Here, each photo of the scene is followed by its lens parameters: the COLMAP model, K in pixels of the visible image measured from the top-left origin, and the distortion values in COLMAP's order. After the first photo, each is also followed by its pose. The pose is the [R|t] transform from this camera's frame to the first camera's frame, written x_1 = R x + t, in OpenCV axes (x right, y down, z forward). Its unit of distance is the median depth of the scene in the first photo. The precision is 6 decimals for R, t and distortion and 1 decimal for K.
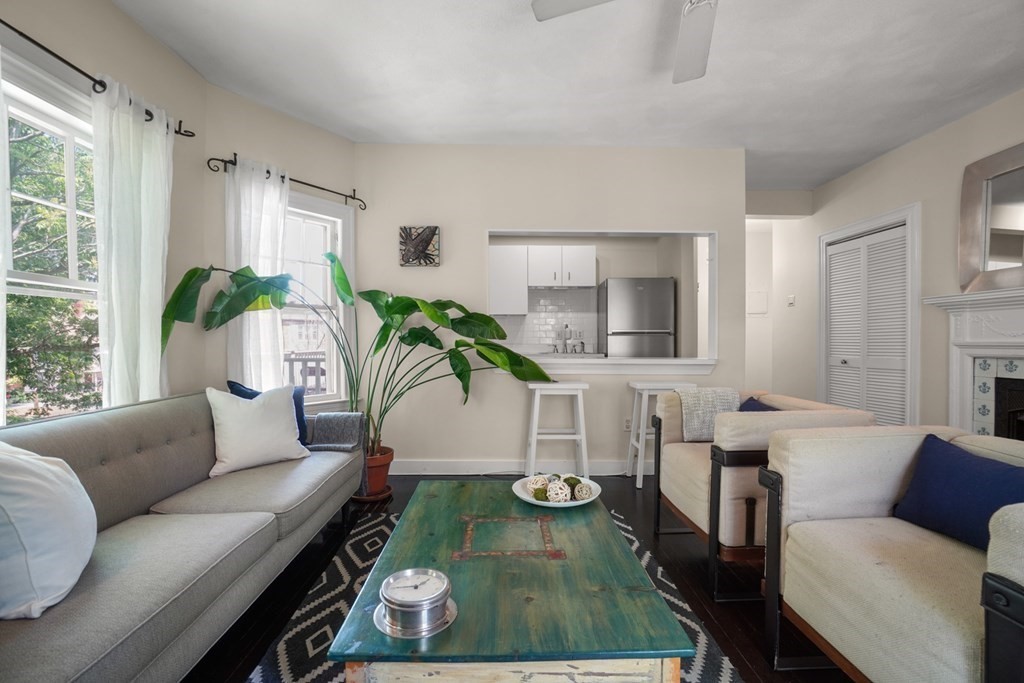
lens RADIAL K [[450.8, 0, 512.0], [0, 450.8, 341.5], [0, 0, 1]] dist [-0.061029, 0.020798]
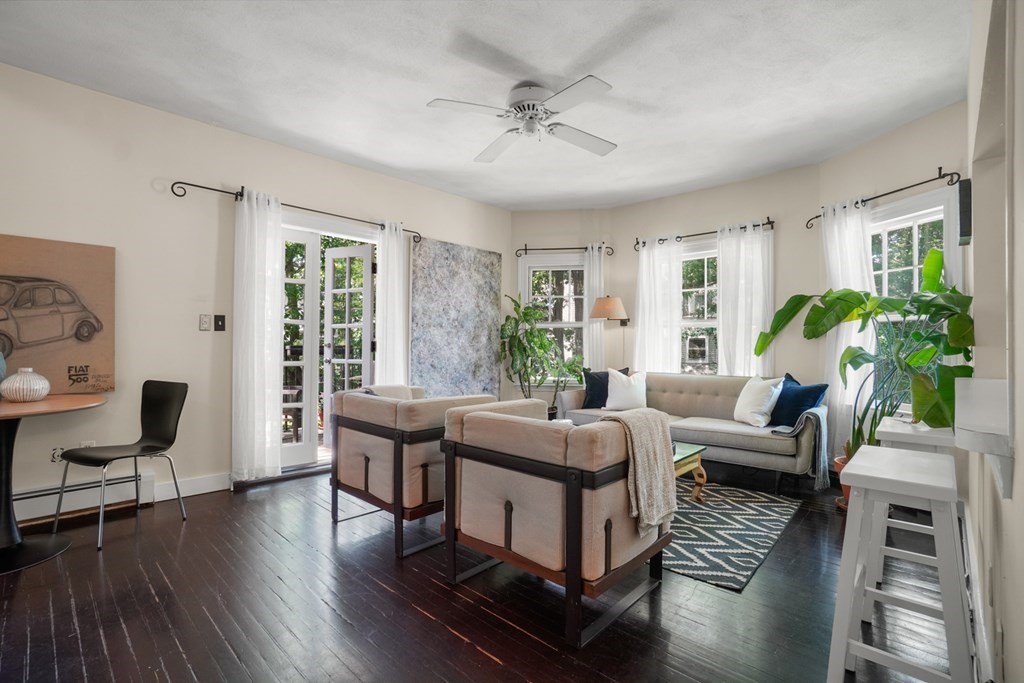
lens RADIAL K [[470.5, 0, 512.0], [0, 470.5, 341.5], [0, 0, 1]] dist [-0.036672, 0.000214]
pose [[-0.687731, -0.012870, -0.725852, 1.051309], [-0.014812, 0.999883, -0.003695, 0.002743], [0.725815, 0.008210, -0.687841, 1.296569]]
